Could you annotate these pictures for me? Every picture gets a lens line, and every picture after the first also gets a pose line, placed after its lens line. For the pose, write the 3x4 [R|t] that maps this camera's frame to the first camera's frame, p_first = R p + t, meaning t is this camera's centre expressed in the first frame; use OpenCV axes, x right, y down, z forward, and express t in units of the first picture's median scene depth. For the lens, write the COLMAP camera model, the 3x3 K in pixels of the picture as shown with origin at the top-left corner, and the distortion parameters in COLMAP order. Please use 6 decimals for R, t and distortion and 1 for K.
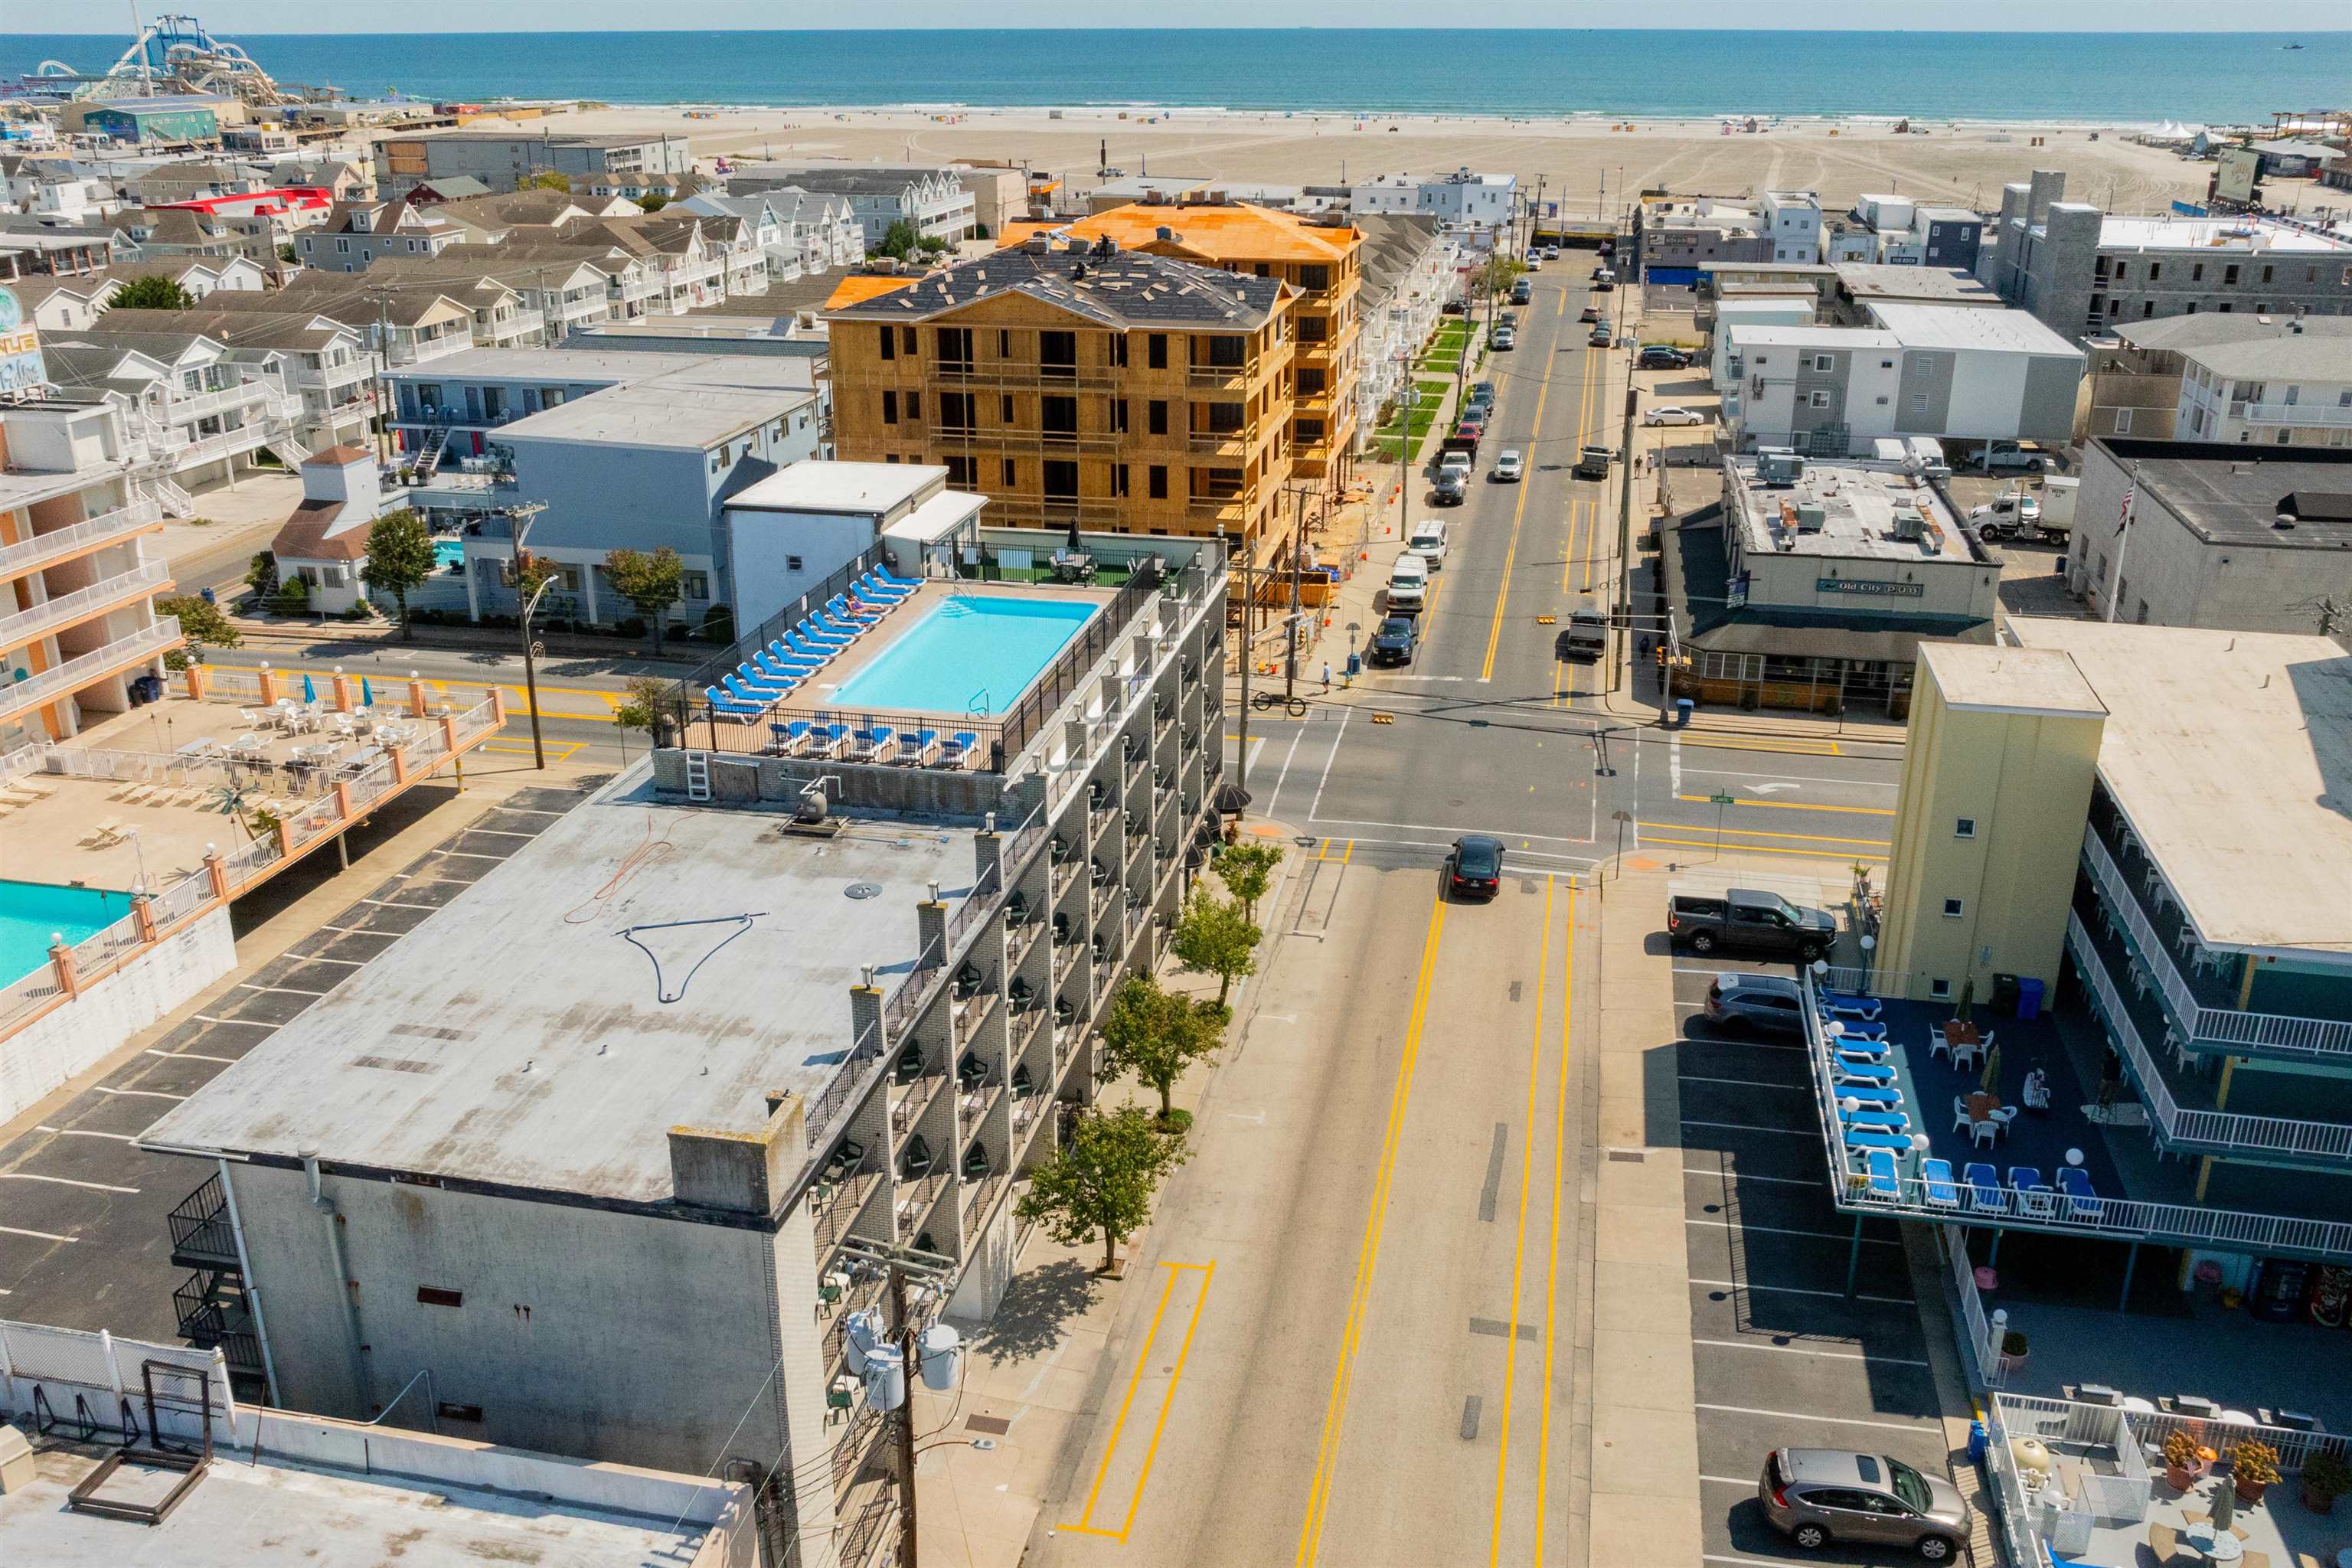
lens RADIAL K [[1973.4, 0, 1176.0], [0, 1973.4, 784.0], [0, 0, 1]] dist [-0.022041, 0.004687]
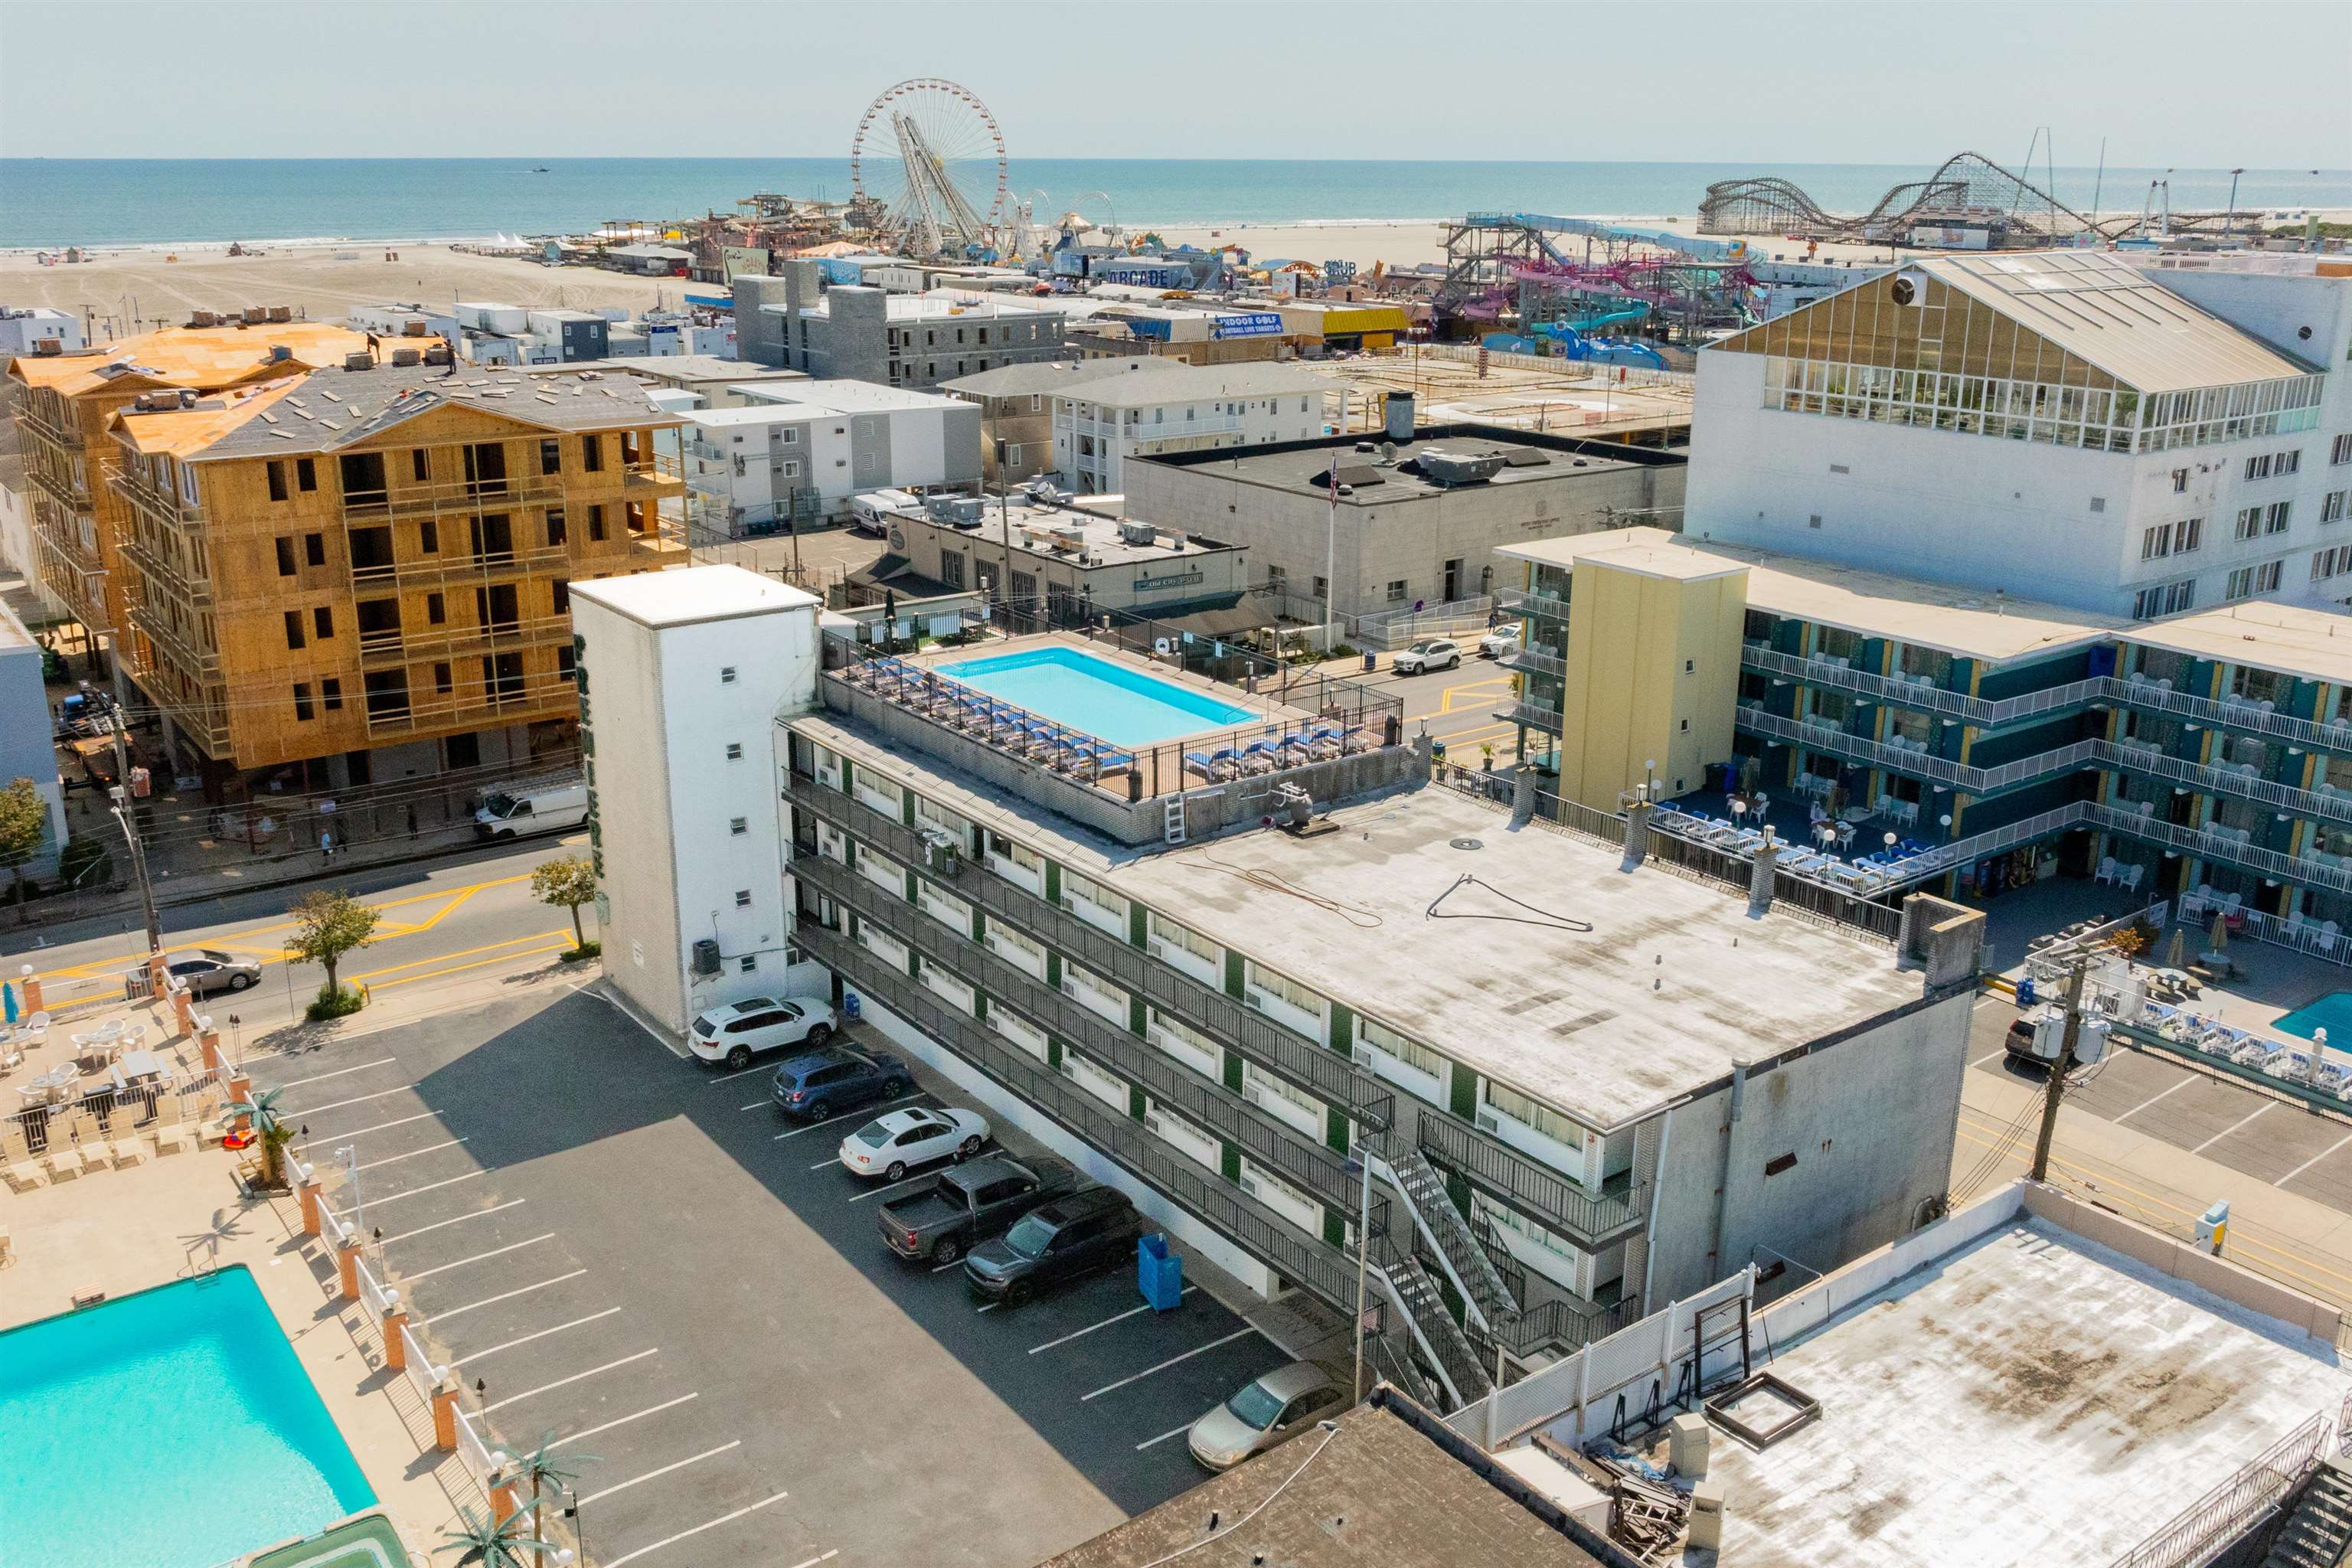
lens RADIAL K [[2011.2, 0, 1176.0], [0, 2011.2, 784.0], [0, 0, 1]] dist [-0.003836, -0.044848]
pose [[0.661969, -0.220413, 0.716391, -0.533859], [0.265696, 0.962723, 0.050690, -0.039972], [-0.700859, 0.156787, 0.695855, 0.152716]]
